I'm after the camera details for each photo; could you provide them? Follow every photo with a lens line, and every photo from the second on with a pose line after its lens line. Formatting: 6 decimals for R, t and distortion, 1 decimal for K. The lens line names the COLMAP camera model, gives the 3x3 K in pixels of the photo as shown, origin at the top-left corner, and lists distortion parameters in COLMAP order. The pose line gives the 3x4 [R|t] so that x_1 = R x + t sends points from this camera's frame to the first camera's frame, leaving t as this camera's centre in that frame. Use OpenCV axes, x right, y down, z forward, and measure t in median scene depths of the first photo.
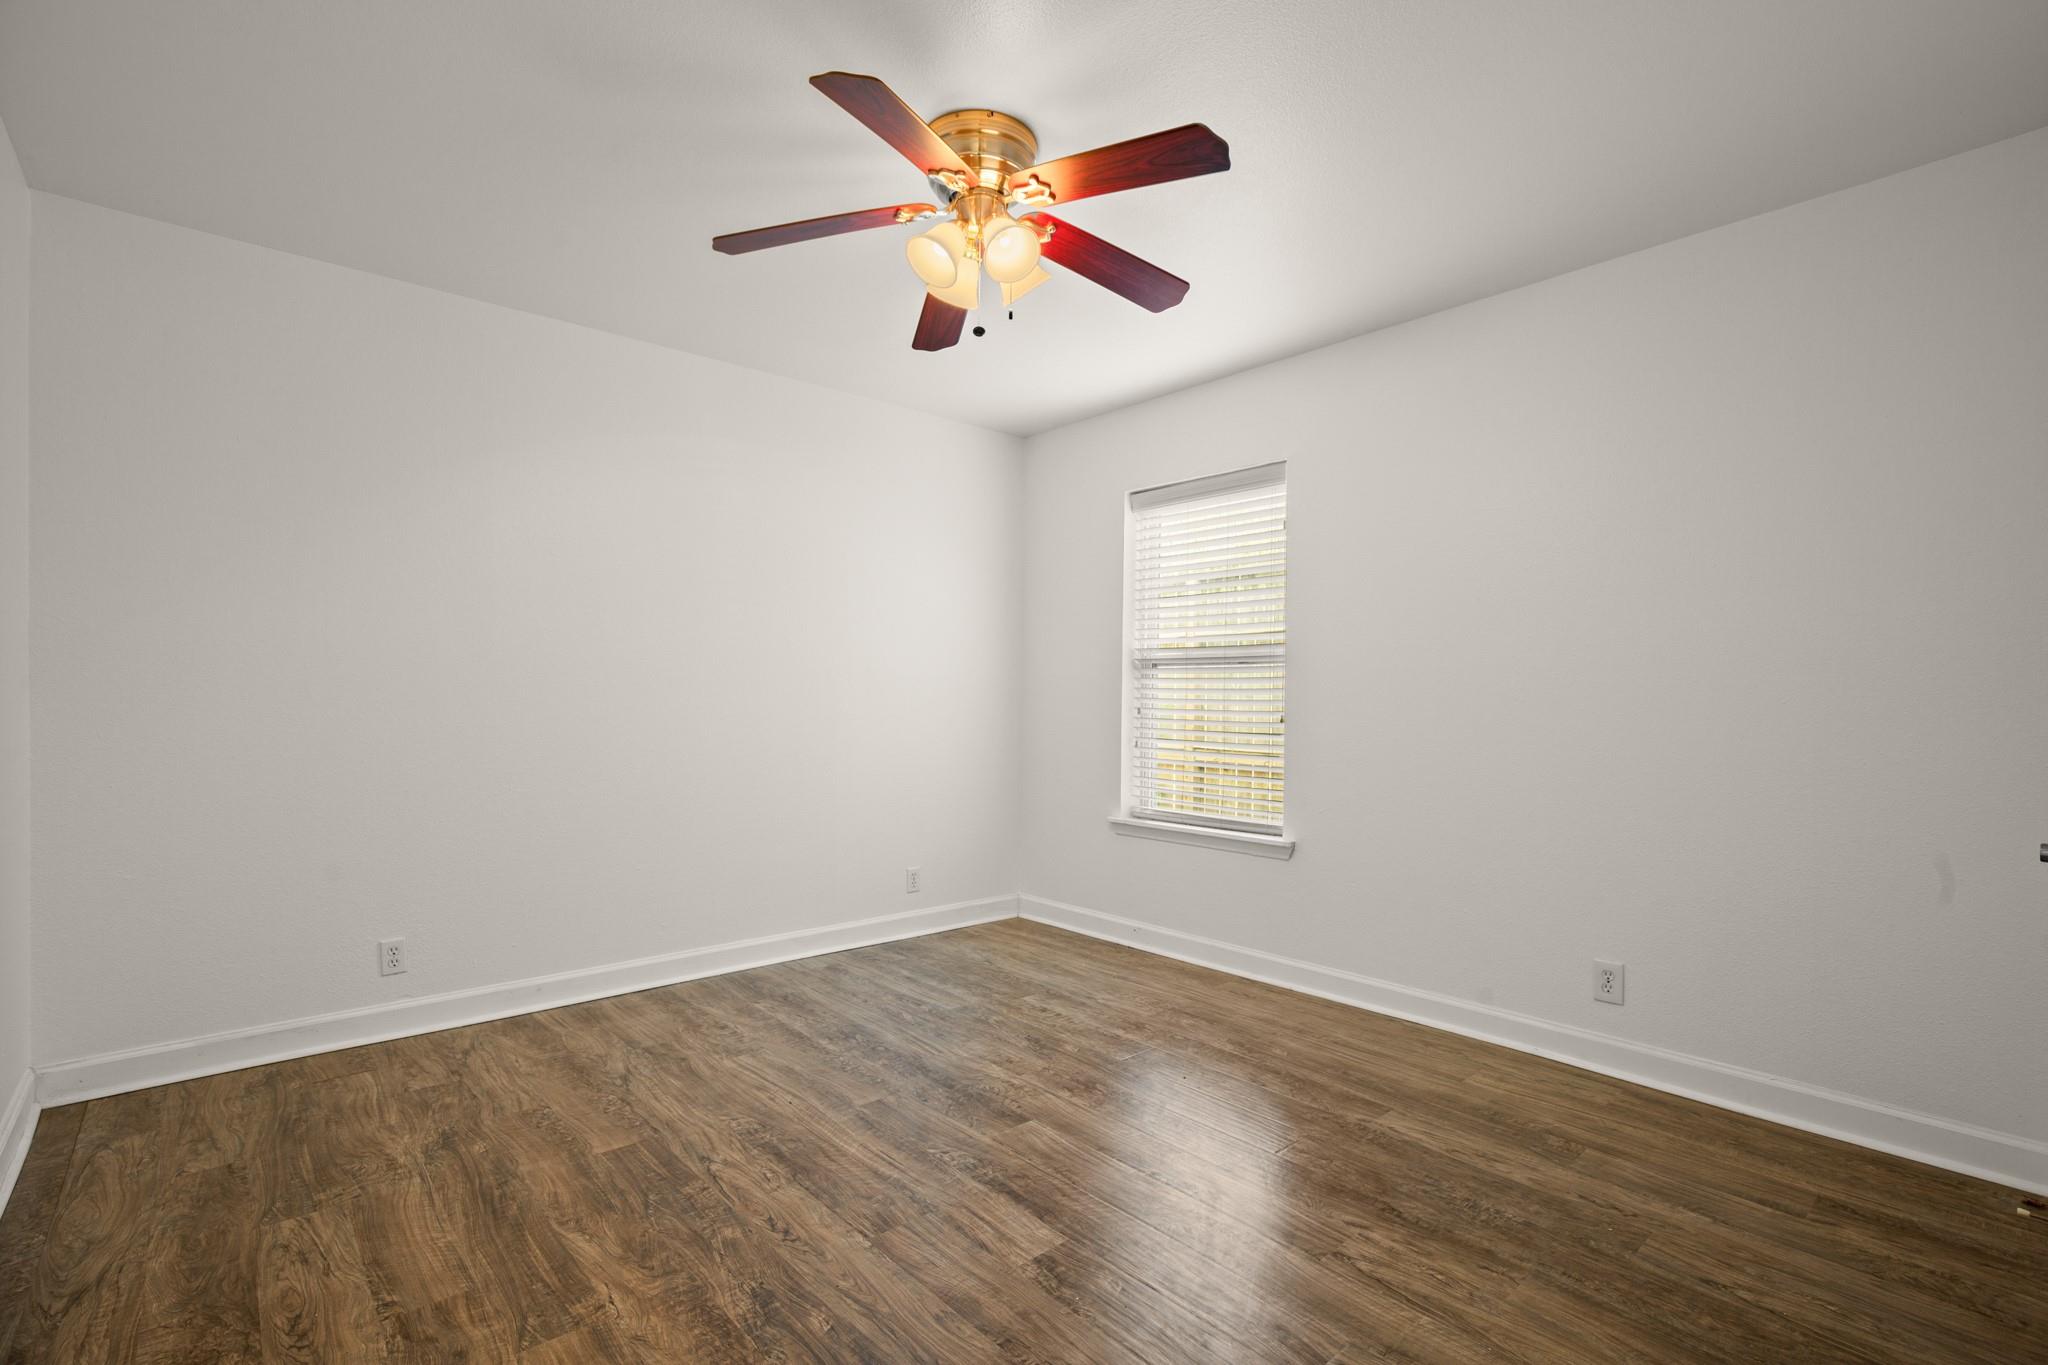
lens RADIAL K [[931.8, 0, 1029.4], [0, 931.8, 704.2], [0, 0, 1]] dist [0.000243, 0.001244]
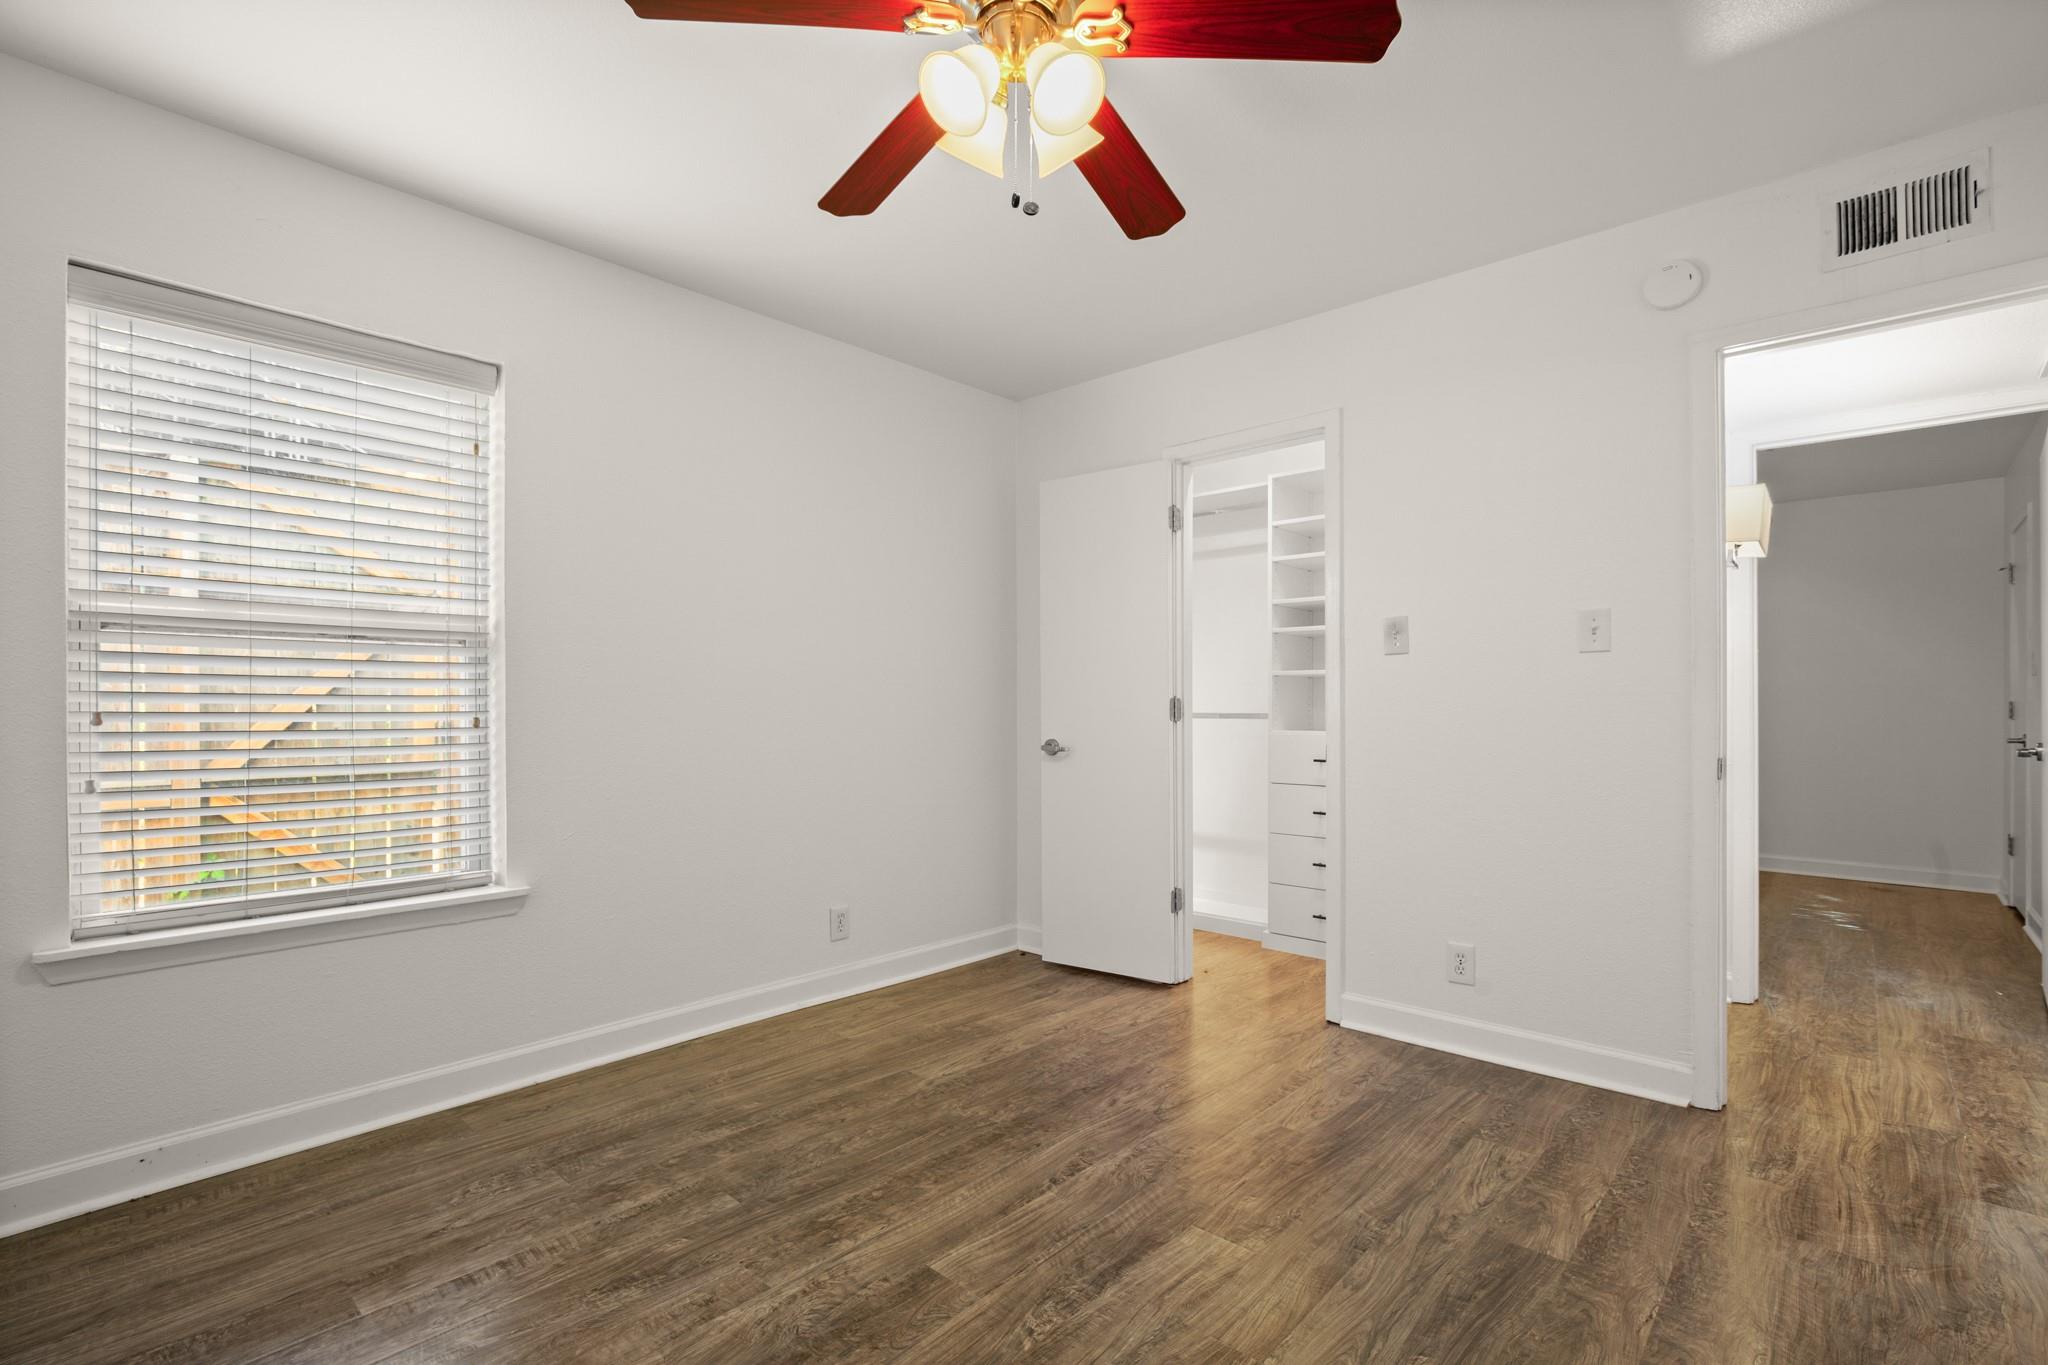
lens RADIAL K [[954.8, 0, 1028.0], [0, 954.8, 707.6], [0, 0, 1]] dist [-0.001595, 0.000686]
pose [[-0.115637, -0.012416, 0.993214, -0.638892], [-0.000336, 0.999922, 0.012461, -0.006410], [-0.993292, 0.001107, -0.115632, 0.852780]]
